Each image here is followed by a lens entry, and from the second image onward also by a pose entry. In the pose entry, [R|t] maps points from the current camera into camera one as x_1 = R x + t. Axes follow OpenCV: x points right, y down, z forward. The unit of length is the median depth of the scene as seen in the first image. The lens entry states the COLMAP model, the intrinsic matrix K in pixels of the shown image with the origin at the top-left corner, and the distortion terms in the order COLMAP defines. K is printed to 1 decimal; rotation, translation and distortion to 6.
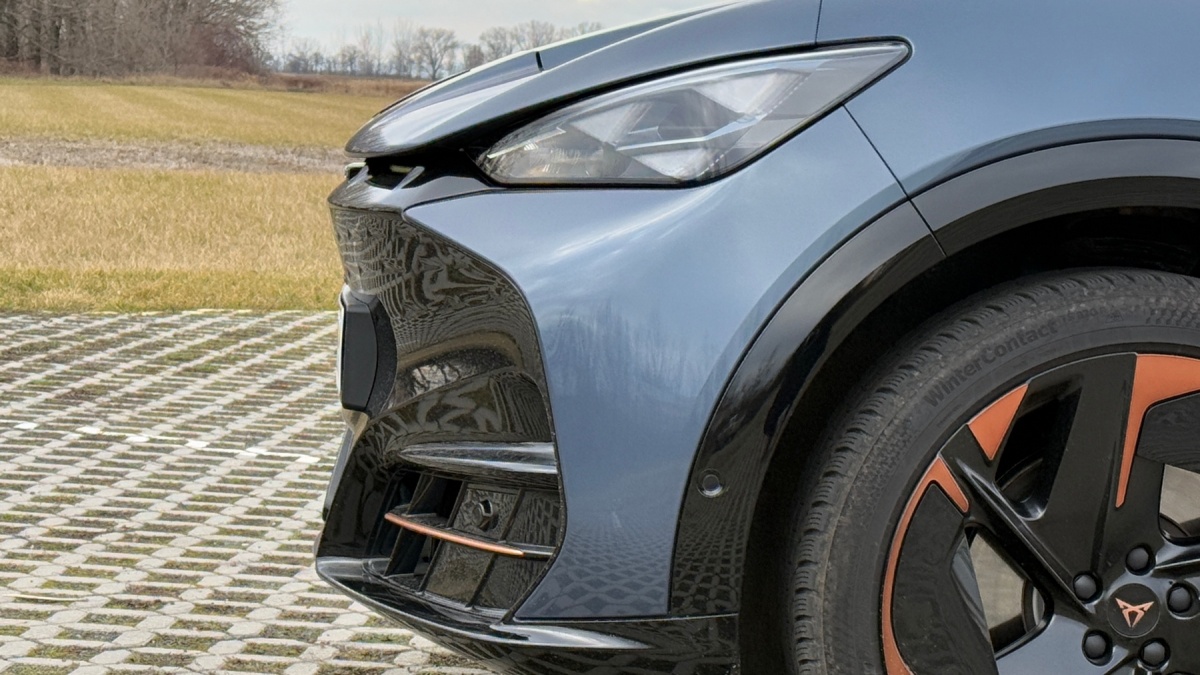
lens RADIAL K [[3047.4, 0, 600.0], [0, 3047.4, 337.5], [0, 0, 1]] dist [-0.040106, -0.233776]
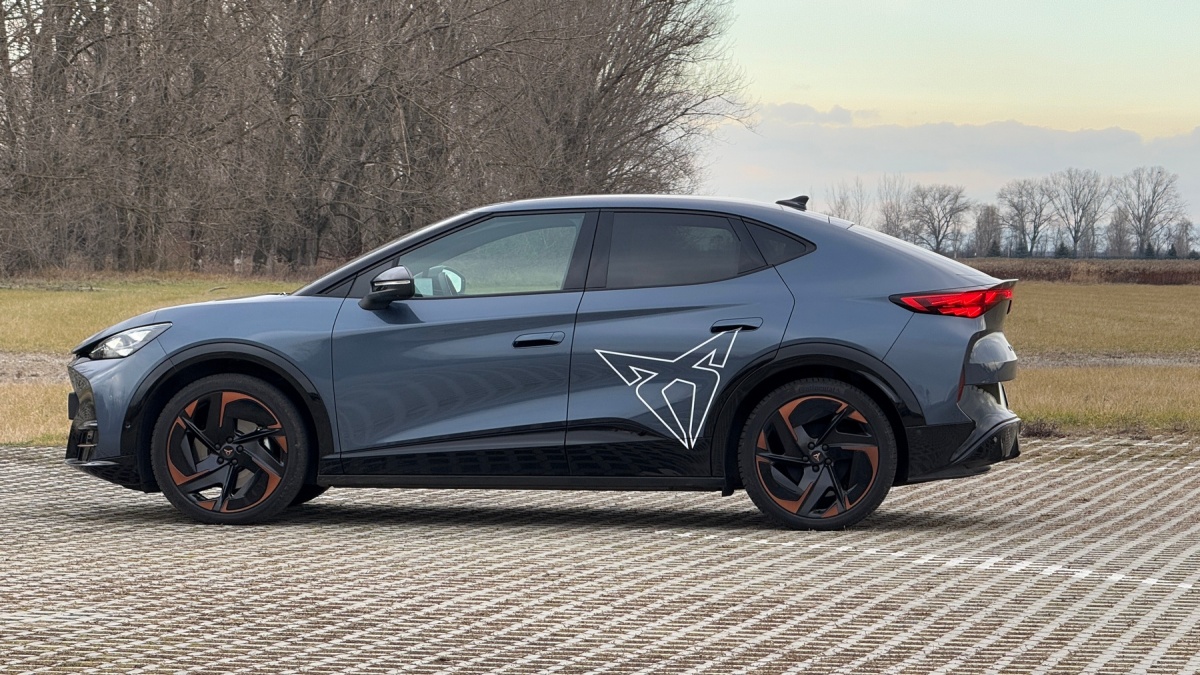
lens RADIAL K [[4317.0, 0, 600.0], [0, 4317.0, 337.5], [0, 0, 1]] dist [0.054365, -1.169433]
pose [[0.988103, -0.043527, -0.147507, 1.412524], [0.033901, 0.997167, -0.067153, 0.314024], [0.150012, 0.061354, 0.986779, -4.371039]]
